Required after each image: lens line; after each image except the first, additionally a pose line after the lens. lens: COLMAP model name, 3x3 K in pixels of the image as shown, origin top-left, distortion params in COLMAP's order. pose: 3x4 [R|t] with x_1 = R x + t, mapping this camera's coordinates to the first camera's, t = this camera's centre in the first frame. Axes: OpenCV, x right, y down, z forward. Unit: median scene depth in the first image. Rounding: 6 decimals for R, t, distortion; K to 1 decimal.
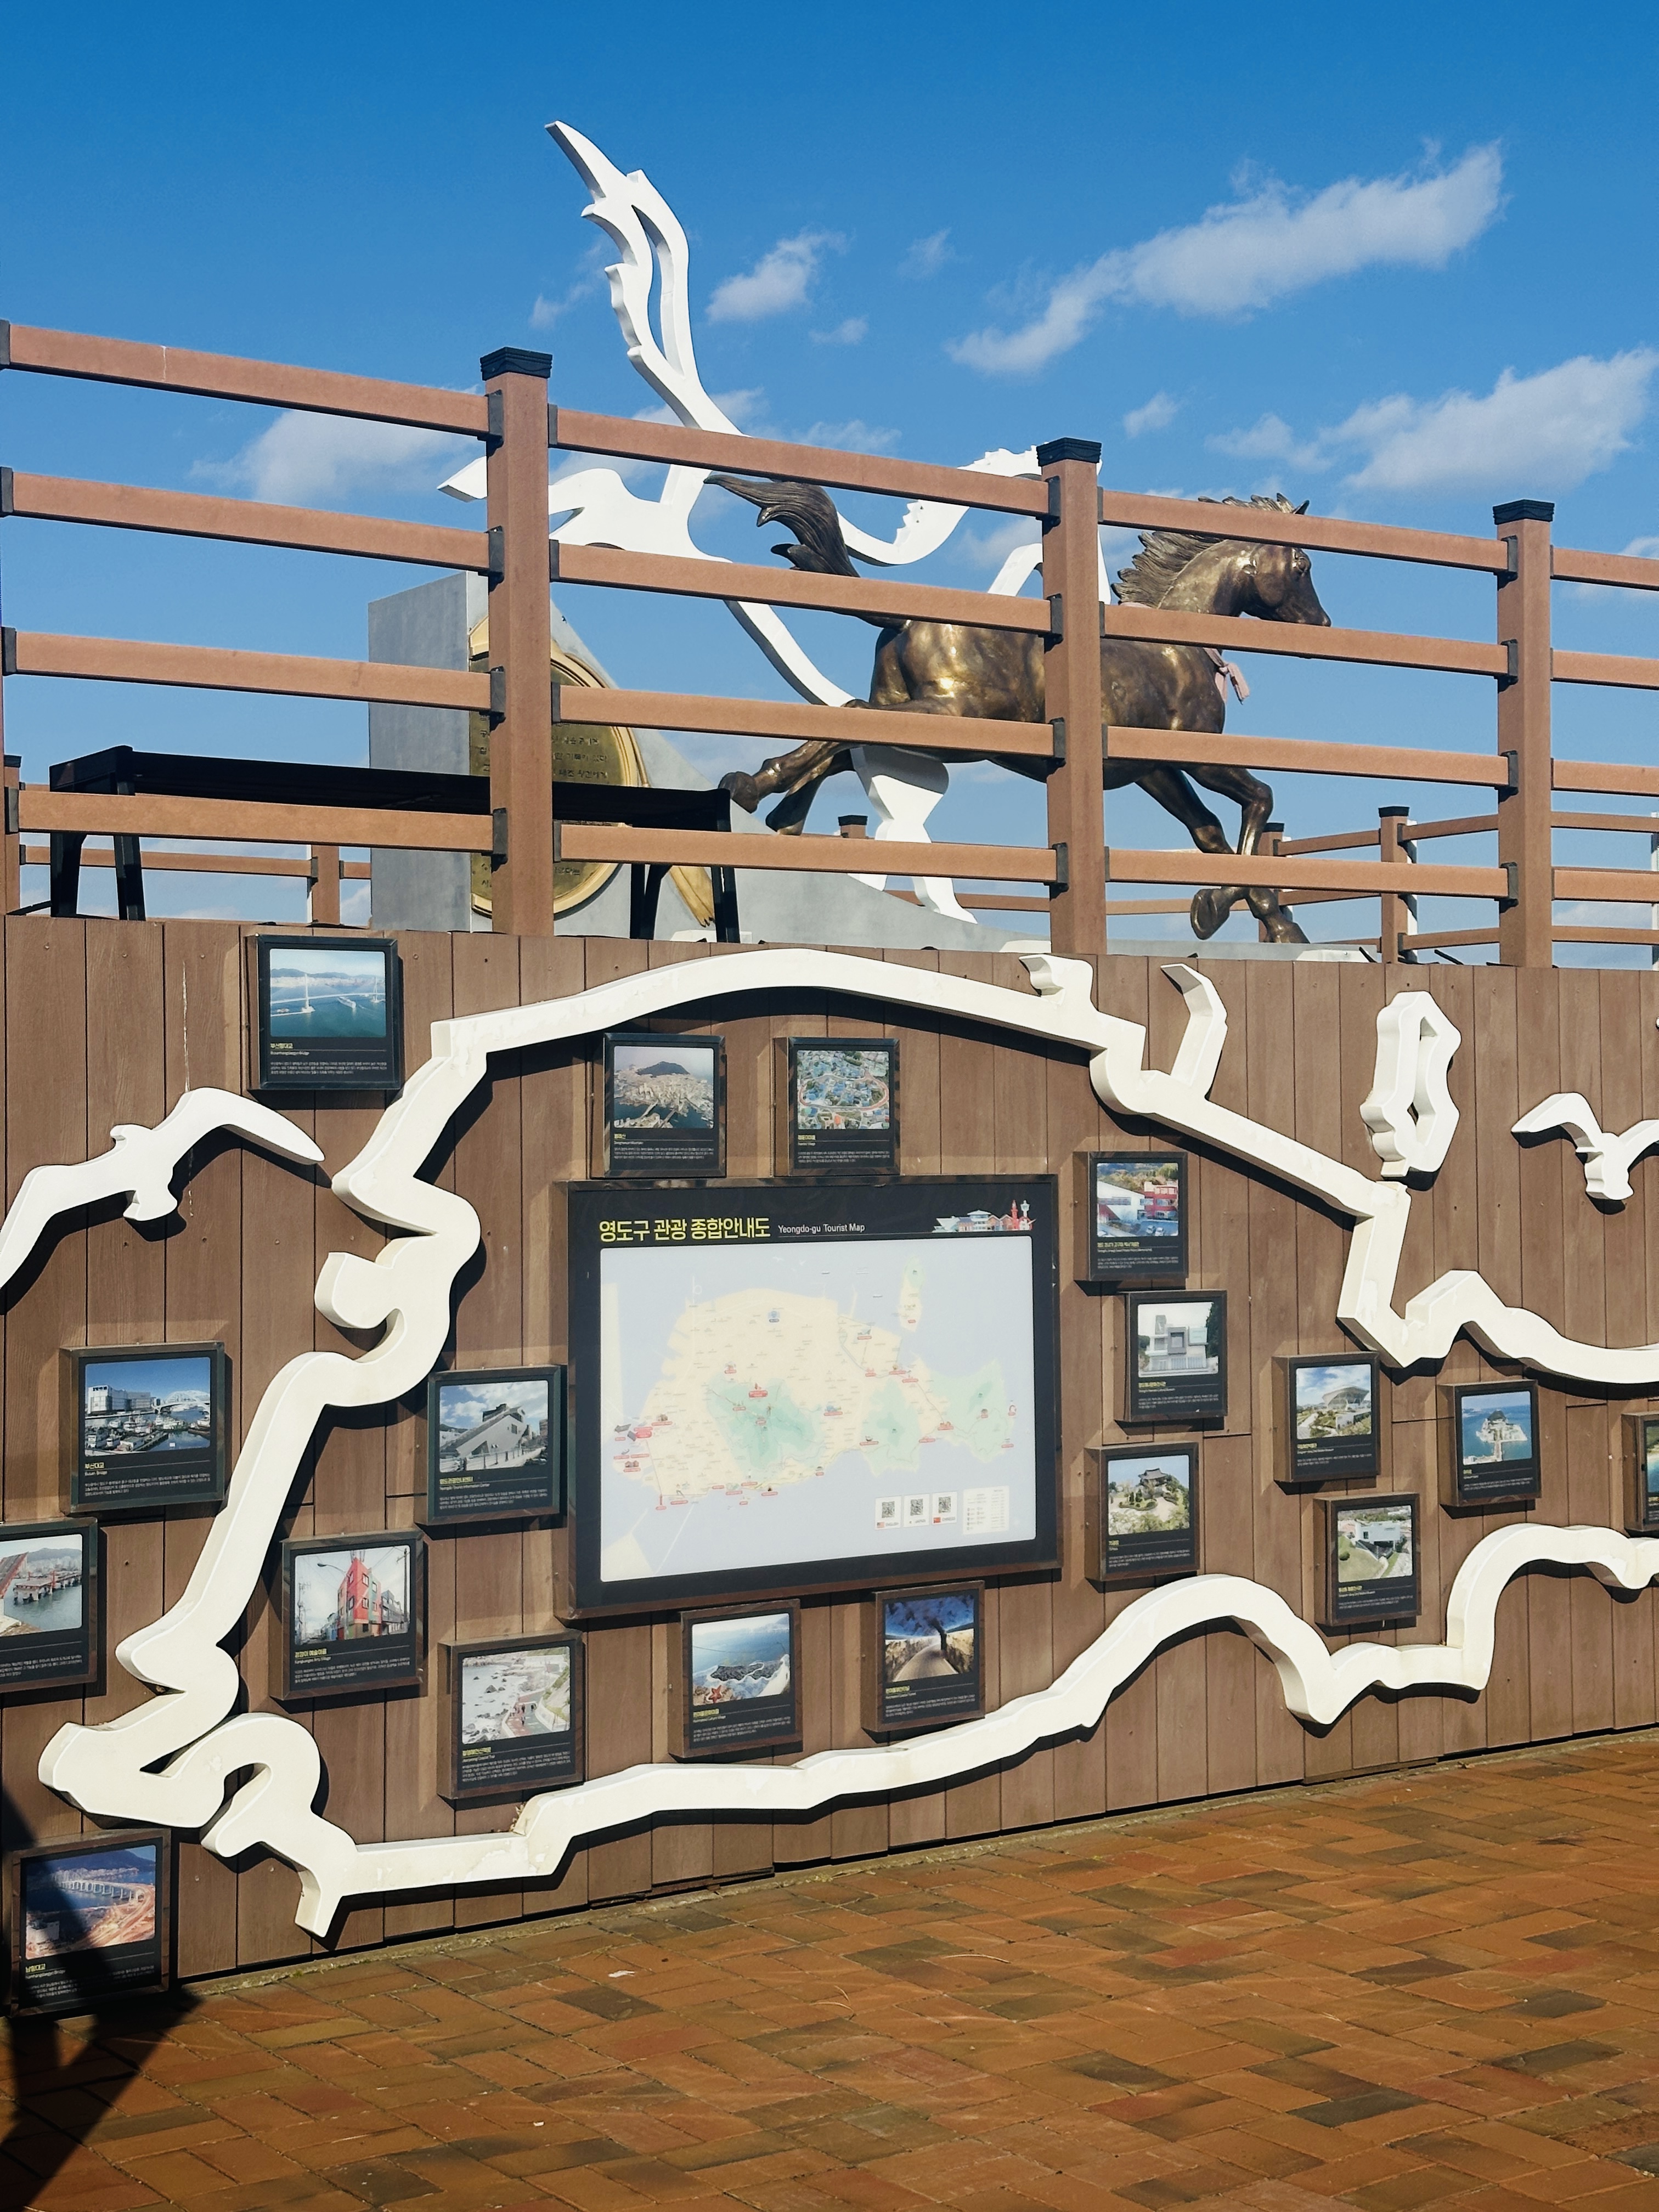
lens RADIAL K [[3113.0, 0, 822.1], [0, 3113.0, 1104.3], [0, 0, 1]] dist [0.118298, 0.000000]
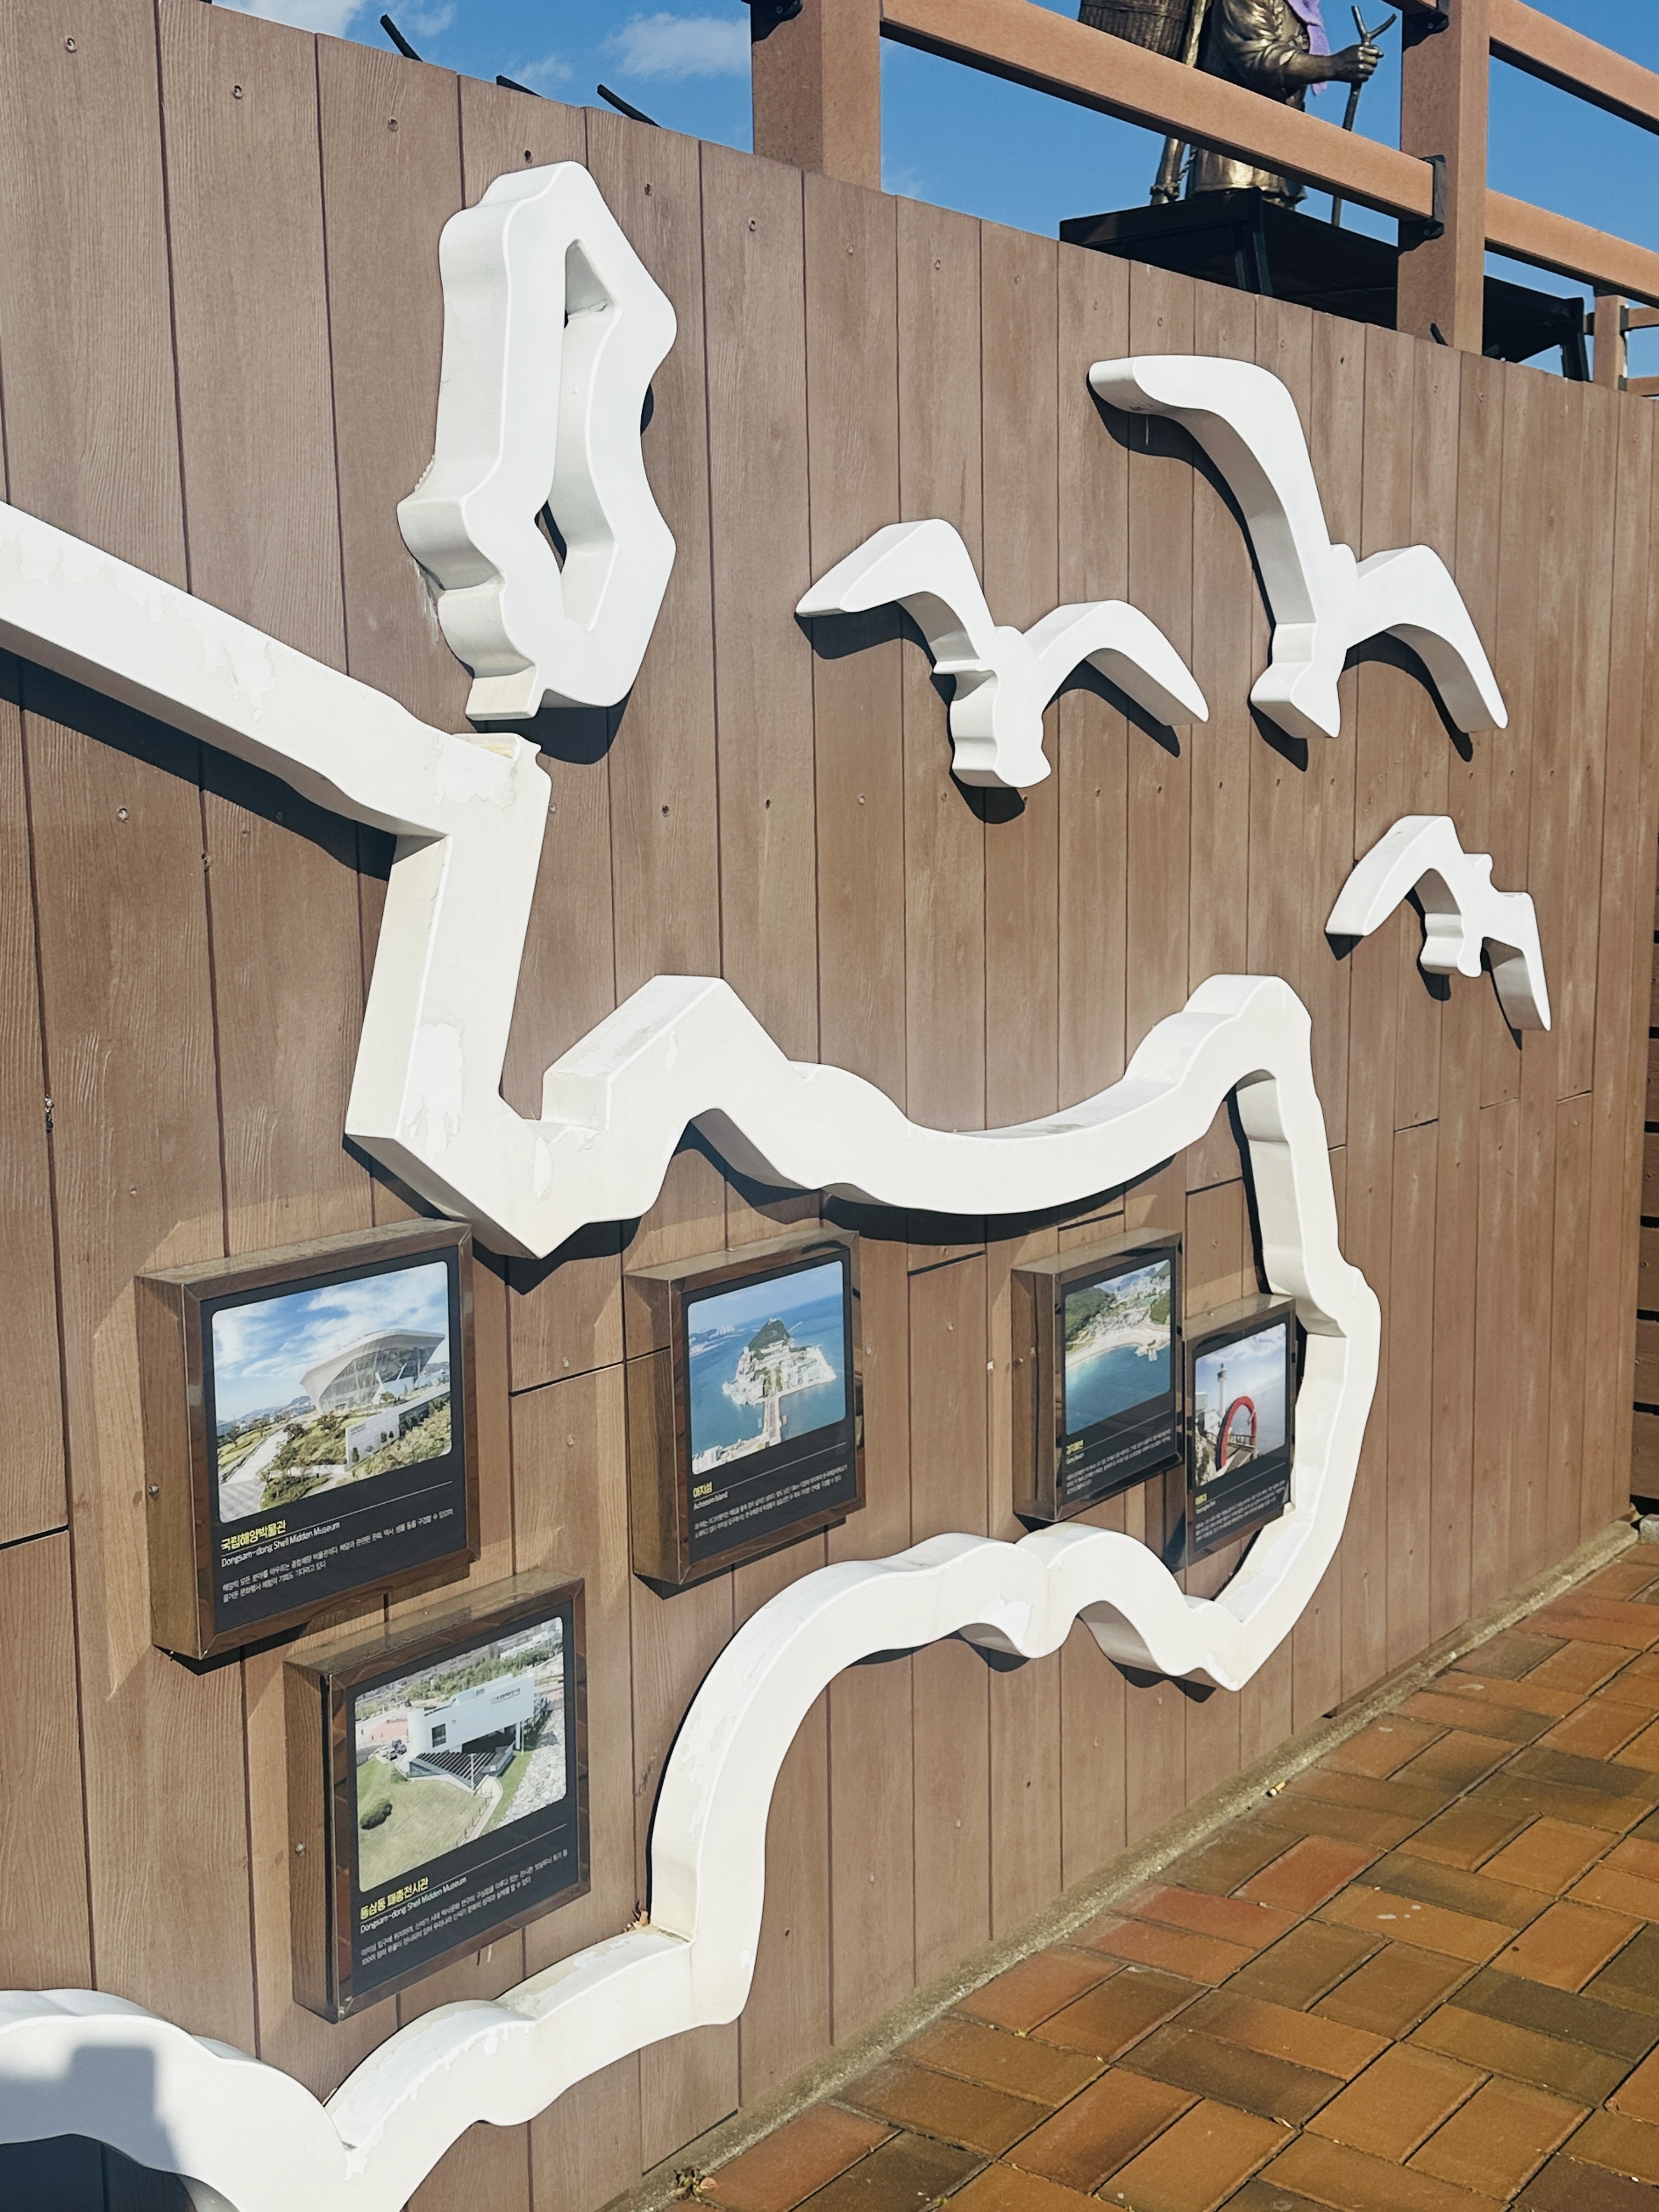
lens RADIAL K [[2503.0, 0, 821.7], [0, 2503.0, 1109.8], [0, 0, 1]] dist [0.135450, 0.000000]
pose [[0.954826, -0.044917, 0.293751, 0.134454], [0.002001, 0.989460, 0.144793, 0.026118], [-0.297159, -0.137665, 0.944852, 0.728762]]
